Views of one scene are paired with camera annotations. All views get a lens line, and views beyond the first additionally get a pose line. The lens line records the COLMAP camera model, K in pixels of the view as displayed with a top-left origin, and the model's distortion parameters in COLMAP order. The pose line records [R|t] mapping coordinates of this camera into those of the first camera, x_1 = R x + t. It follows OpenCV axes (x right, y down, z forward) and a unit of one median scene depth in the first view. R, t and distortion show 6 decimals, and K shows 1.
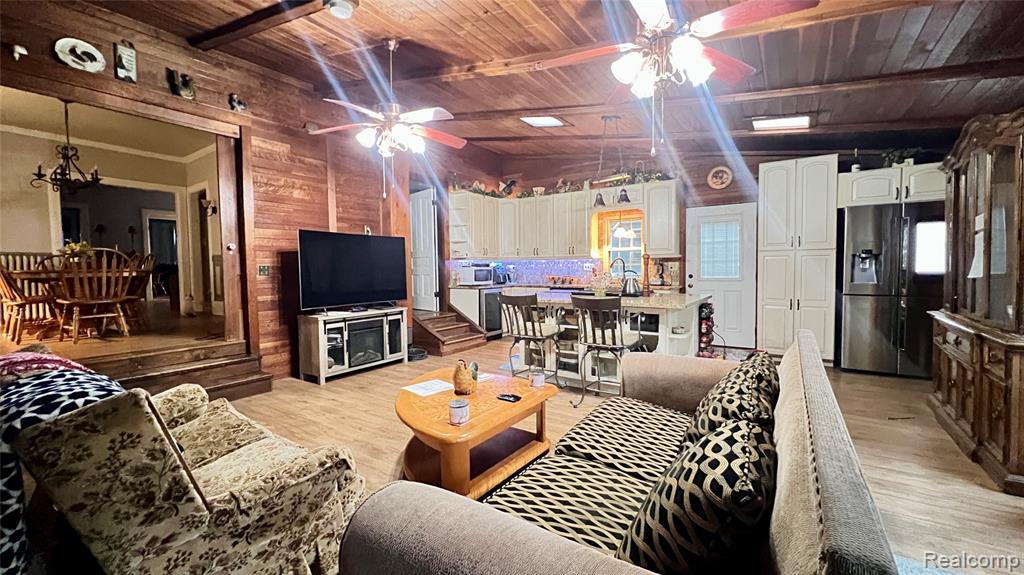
lens RADIAL K [[410.8, 0, 514.8], [0, 410.8, 285.7], [0, 0, 1]] dist [-0.002327, 0.000263]
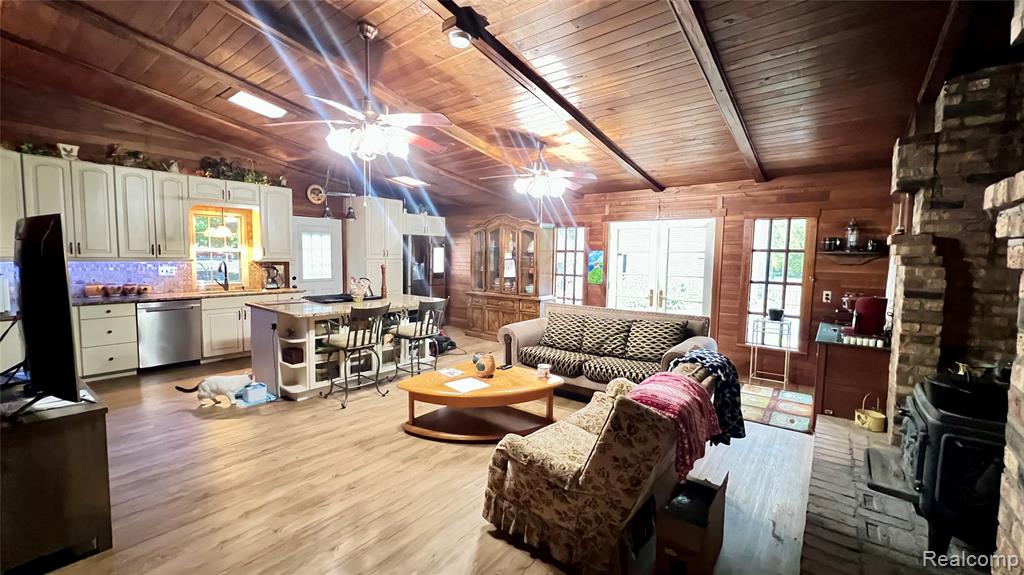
lens RADIAL K [[410.8, 0, 509.7], [0, 410.8, 286.5], [0, 0, 1]] dist [-0.002327, 0.000263]
pose [[0.064059, -0.063885, 0.995899, -0.632096], [0.031093, 0.997592, 0.061994, -0.051215], [-0.997462, 0.026994, 0.065891, 0.355657]]
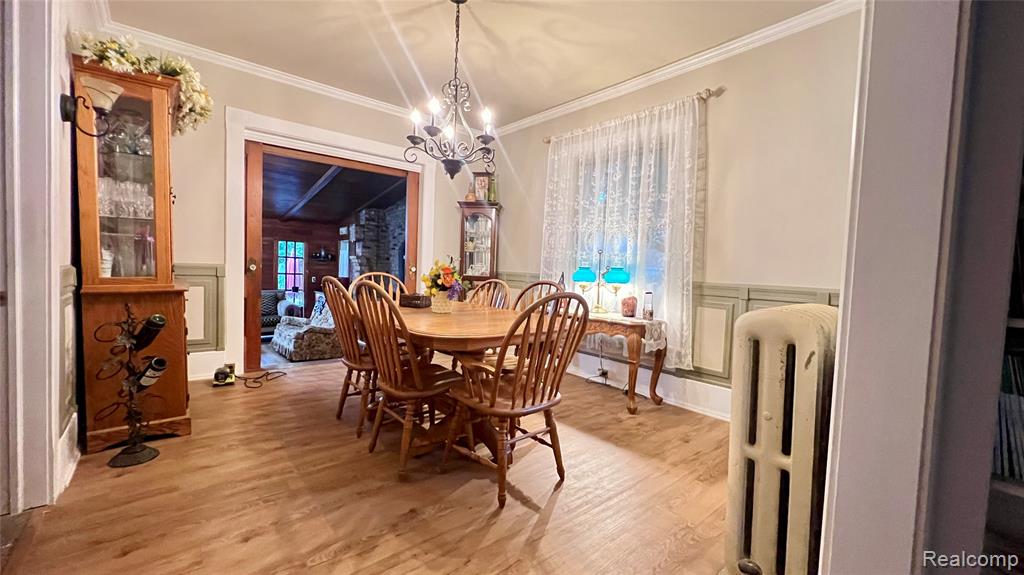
lens RADIAL K [[410.8, 0, 510.7], [0, 410.8, 285.6], [0, 0, 1]] dist [-0.002327, 0.000263]
pose [[-0.964922, -0.035930, 0.260068, -1.021558], [-0.013878, 0.996187, 0.086138, -0.094662], [-0.262171, 0.079508, -0.961741, 1.178631]]
